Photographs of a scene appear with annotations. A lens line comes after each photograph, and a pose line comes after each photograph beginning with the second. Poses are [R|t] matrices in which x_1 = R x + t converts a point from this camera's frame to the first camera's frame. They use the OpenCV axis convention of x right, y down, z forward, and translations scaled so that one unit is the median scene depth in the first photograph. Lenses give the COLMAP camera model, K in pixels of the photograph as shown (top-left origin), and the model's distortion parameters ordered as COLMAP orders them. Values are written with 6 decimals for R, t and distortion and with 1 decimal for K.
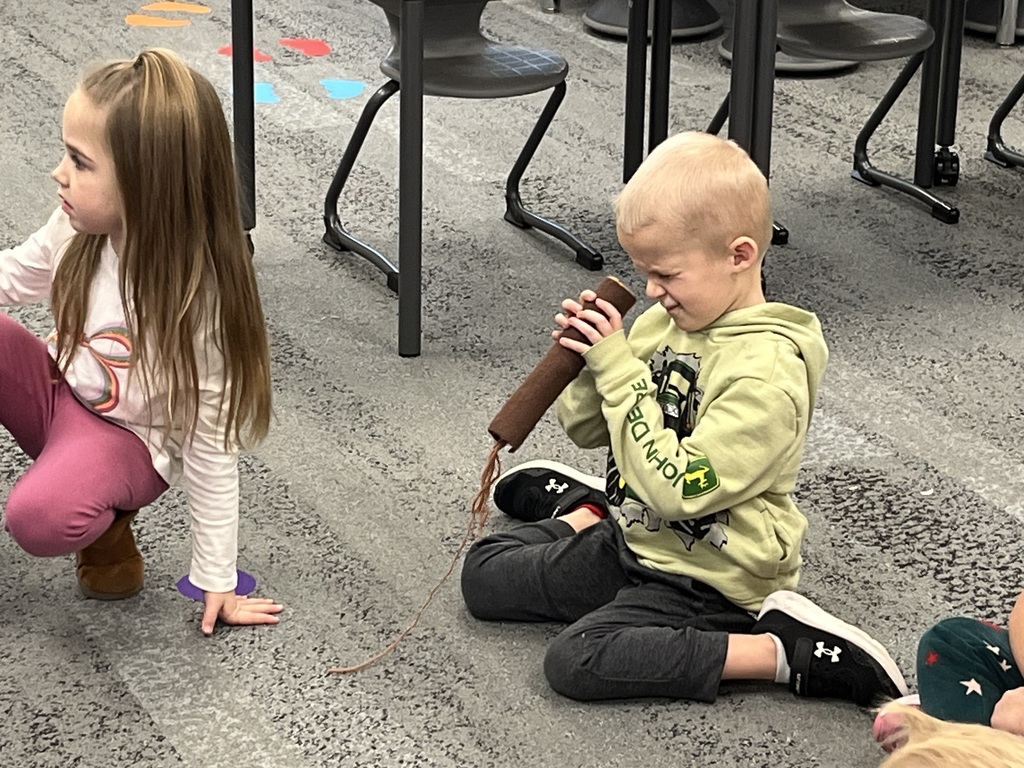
lens RADIAL K [[2688.9, 0, 512.2], [0, 2688.9, 382.6], [0, 0, 1]] dist [0.063374, 0.000000]
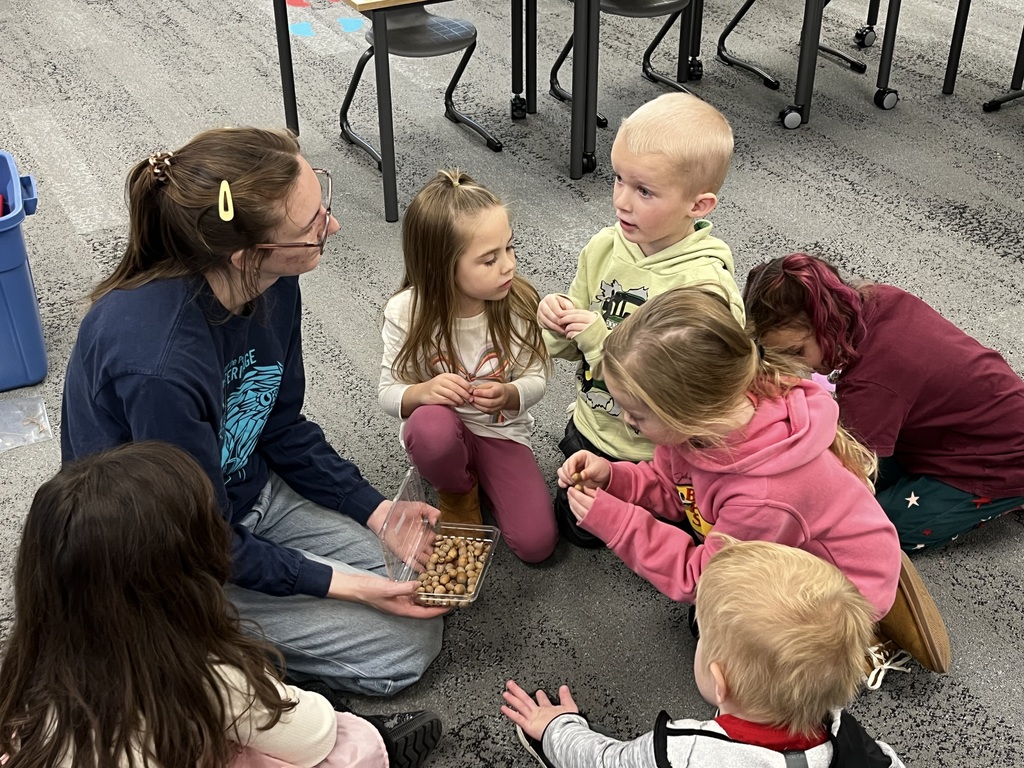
lens RADIAL K [[1272.2, 0, 516.5], [0, 1272.2, 389.5], [0, 0, 1]] dist [-0.010382, 0.000000]
pose [[0.998325, -0.050041, 0.029045, 0.010797], [0.041779, 0.970746, 0.236447, -0.082543], [-0.040027, -0.234838, 0.971210, 0.158671]]
